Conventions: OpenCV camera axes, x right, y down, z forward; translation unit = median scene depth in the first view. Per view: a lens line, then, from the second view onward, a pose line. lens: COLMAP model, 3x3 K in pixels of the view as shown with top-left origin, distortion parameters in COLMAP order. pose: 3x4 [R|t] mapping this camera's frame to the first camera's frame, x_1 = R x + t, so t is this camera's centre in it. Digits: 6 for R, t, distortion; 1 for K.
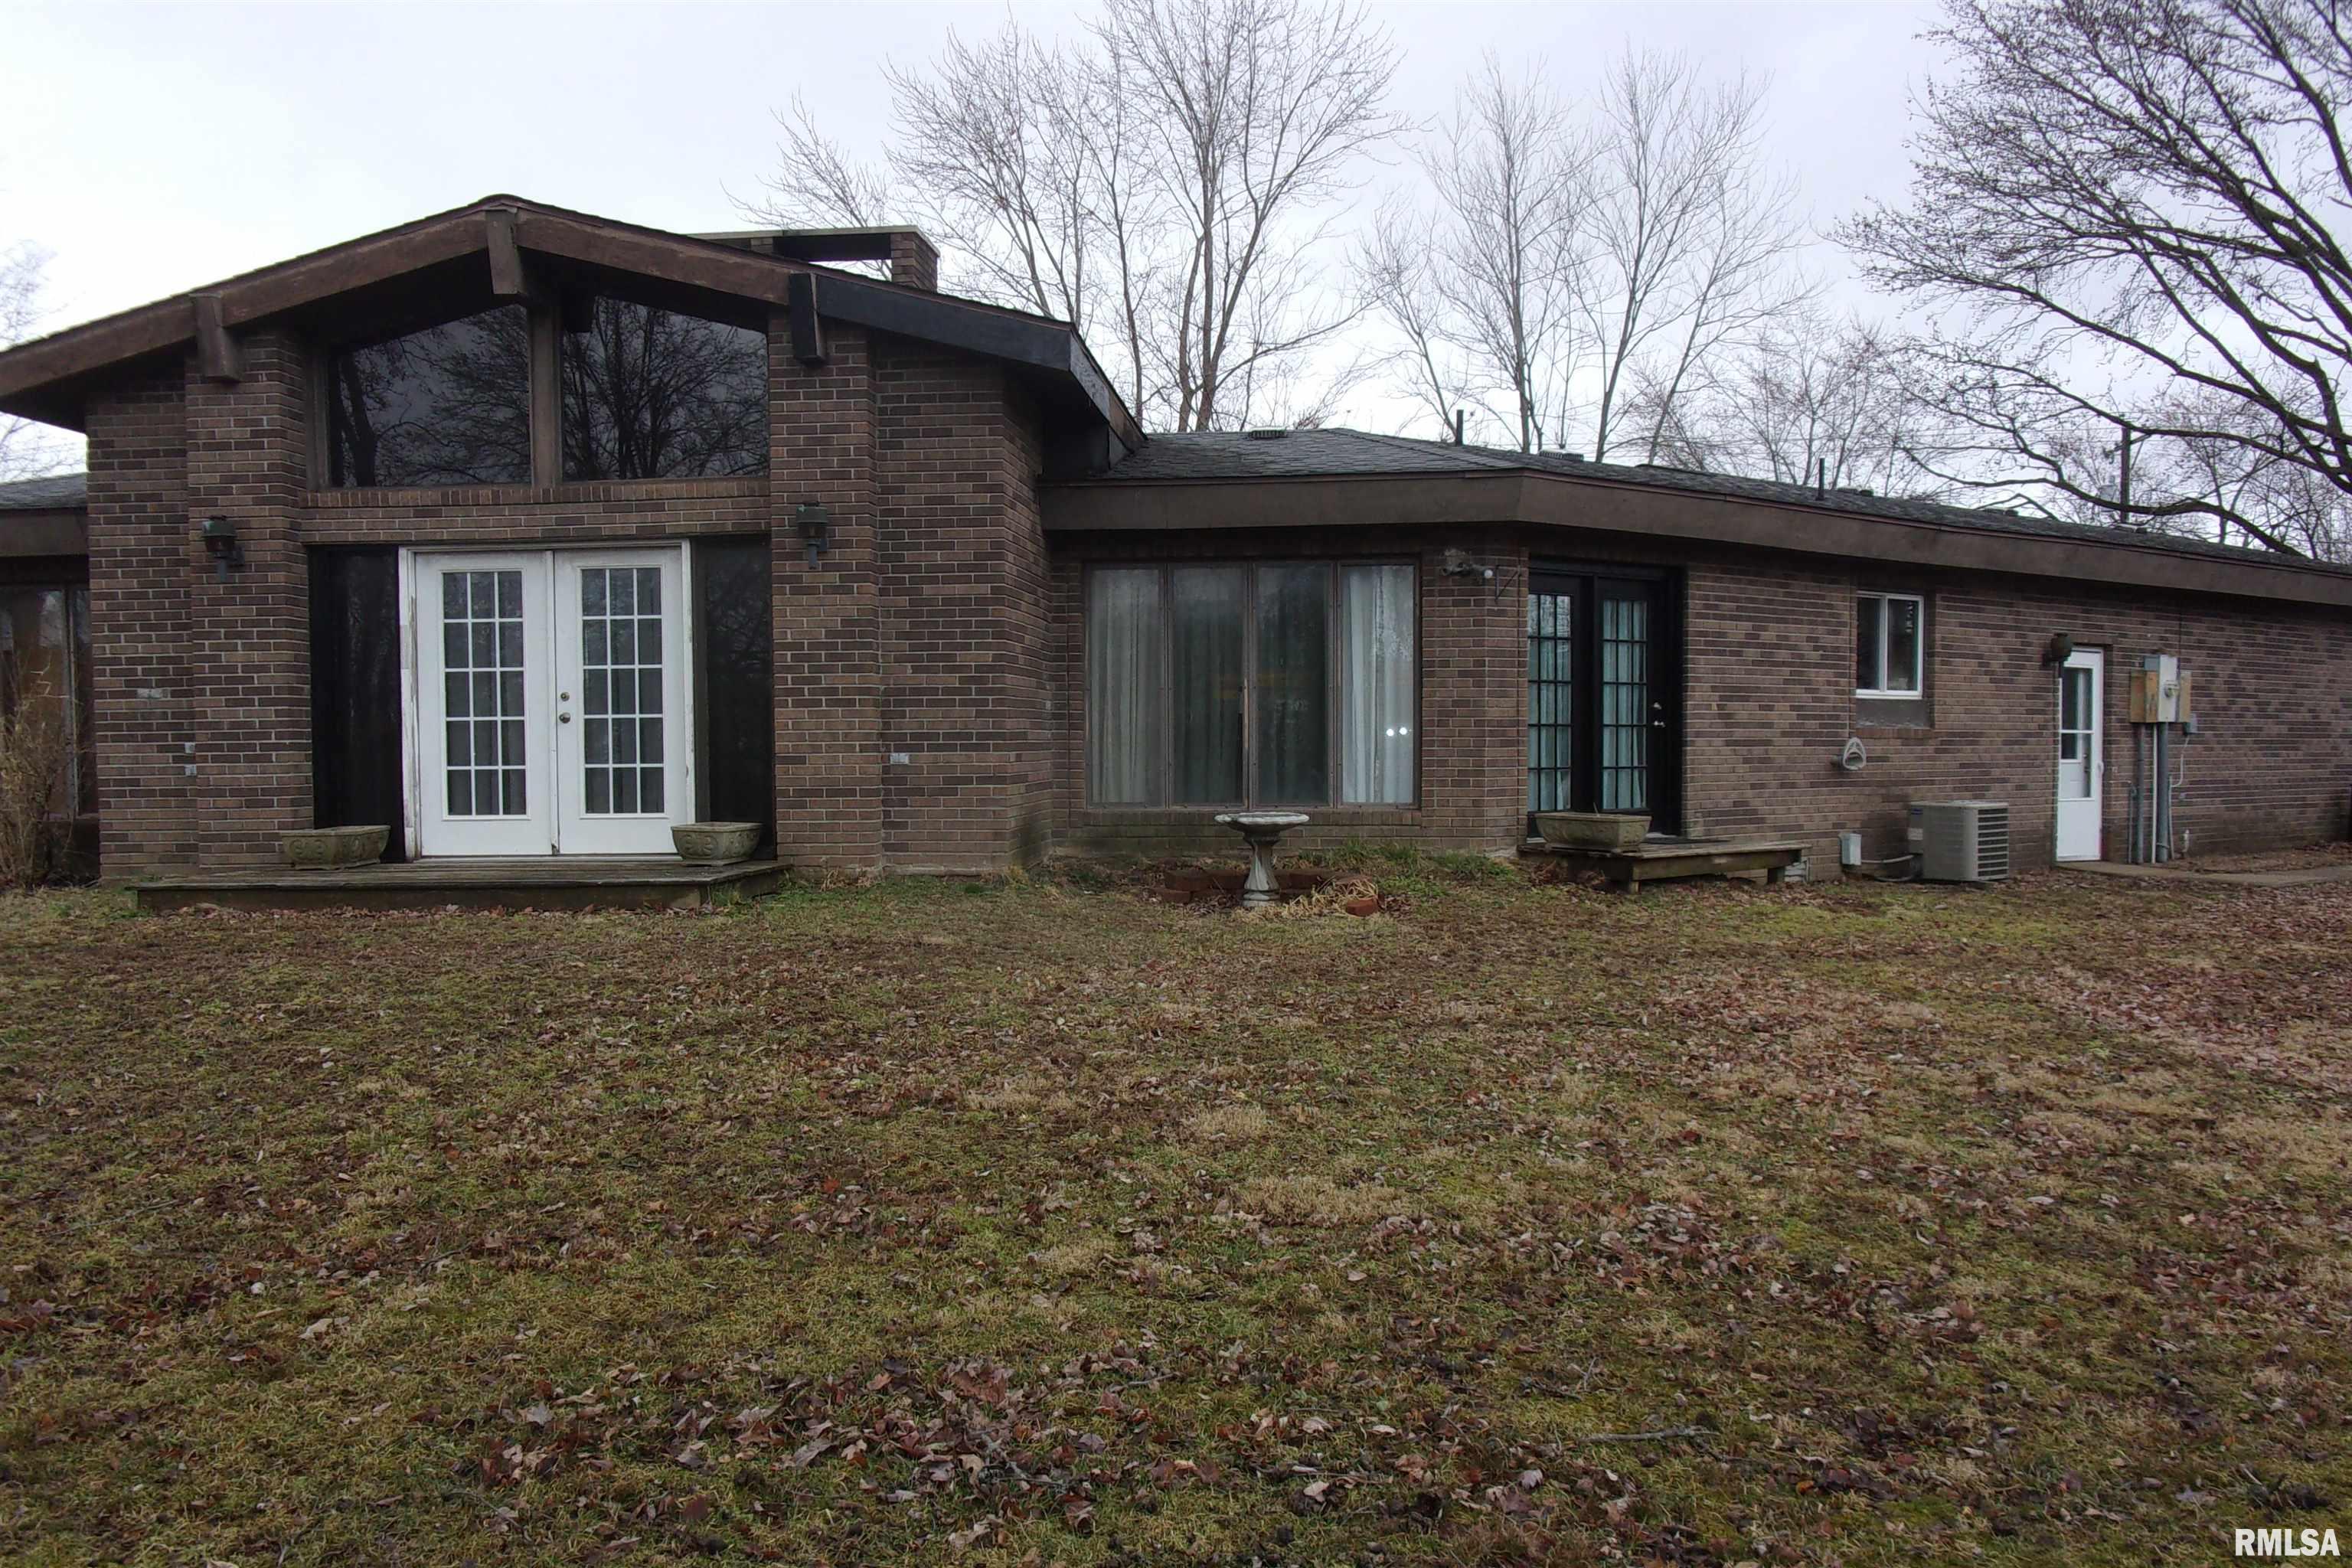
lens RADIAL K [[2015.7, 0, 1176.0], [0, 2015.7, 784.0], [0, 0, 1]] dist [0.003662, 0.000941]
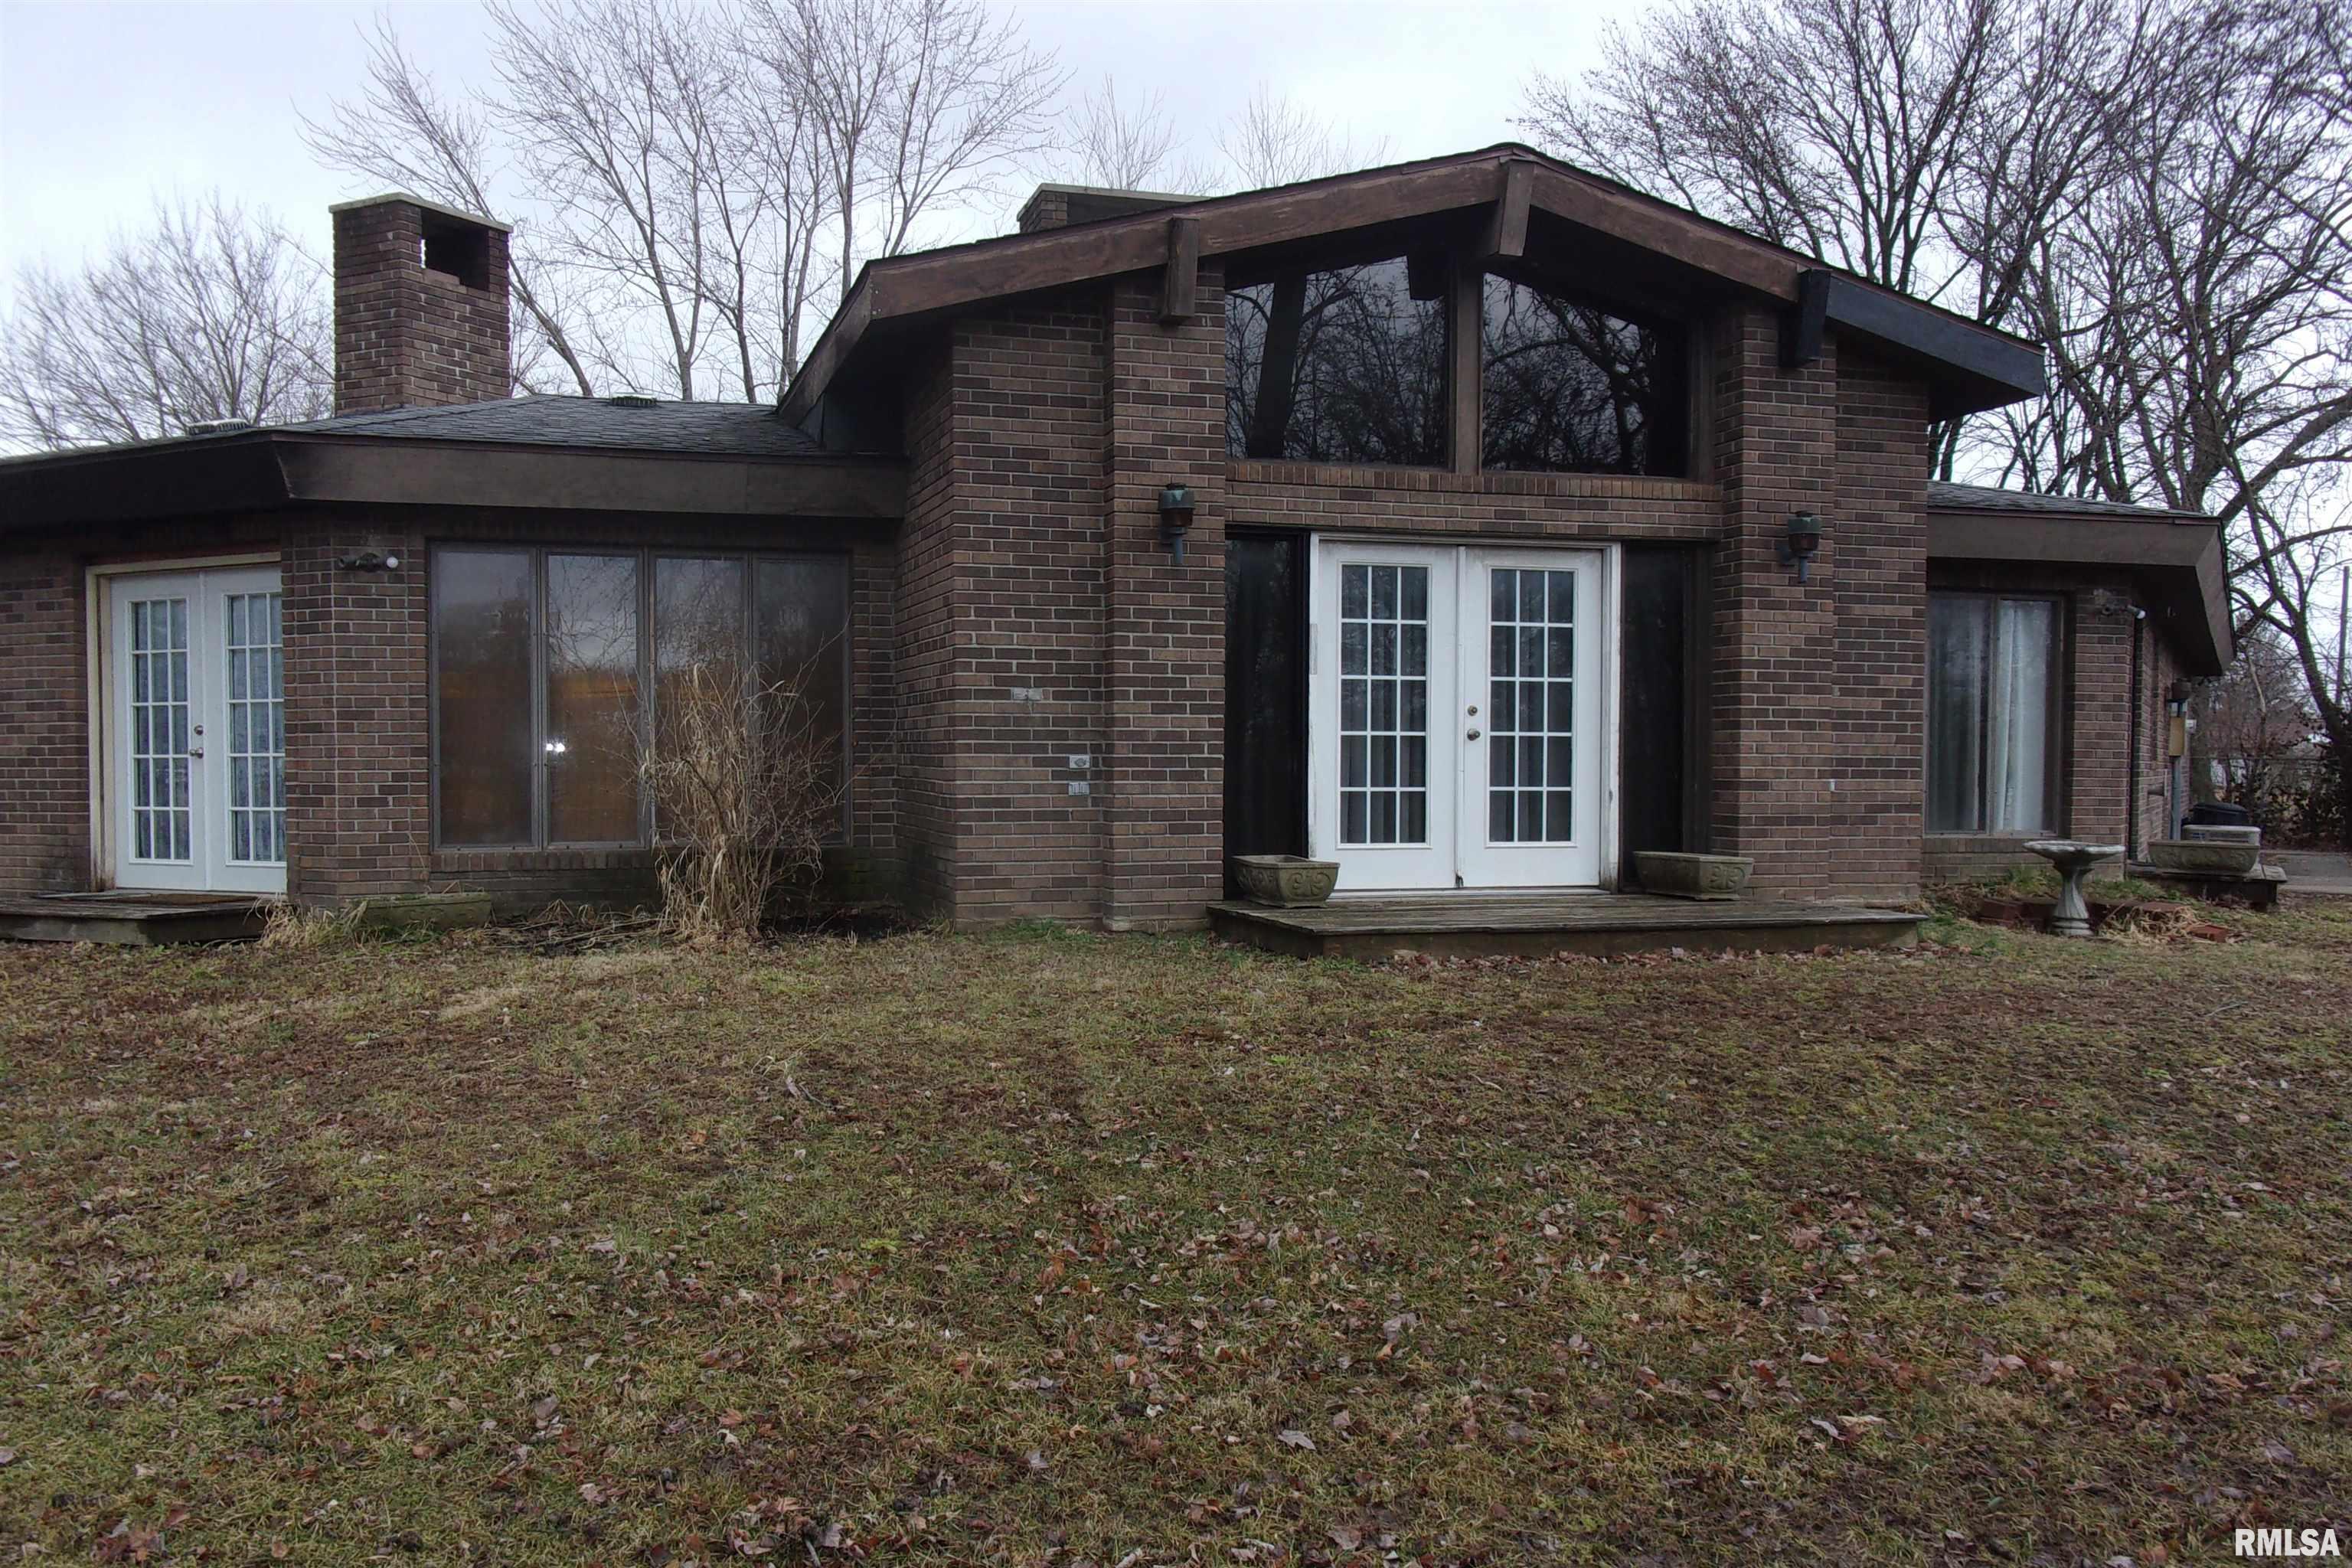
lens RADIAL K [[2032.1, 0, 1176.0], [0, 2032.1, 784.0], [0, 0, 1]] dist [0.033856, -0.009492]
pose [[0.924240, 0.011360, 0.381643, -0.770453], [-0.009102, 0.999929, -0.007720, -0.002727], [-0.381704, 0.003662, 0.924277, 0.219341]]
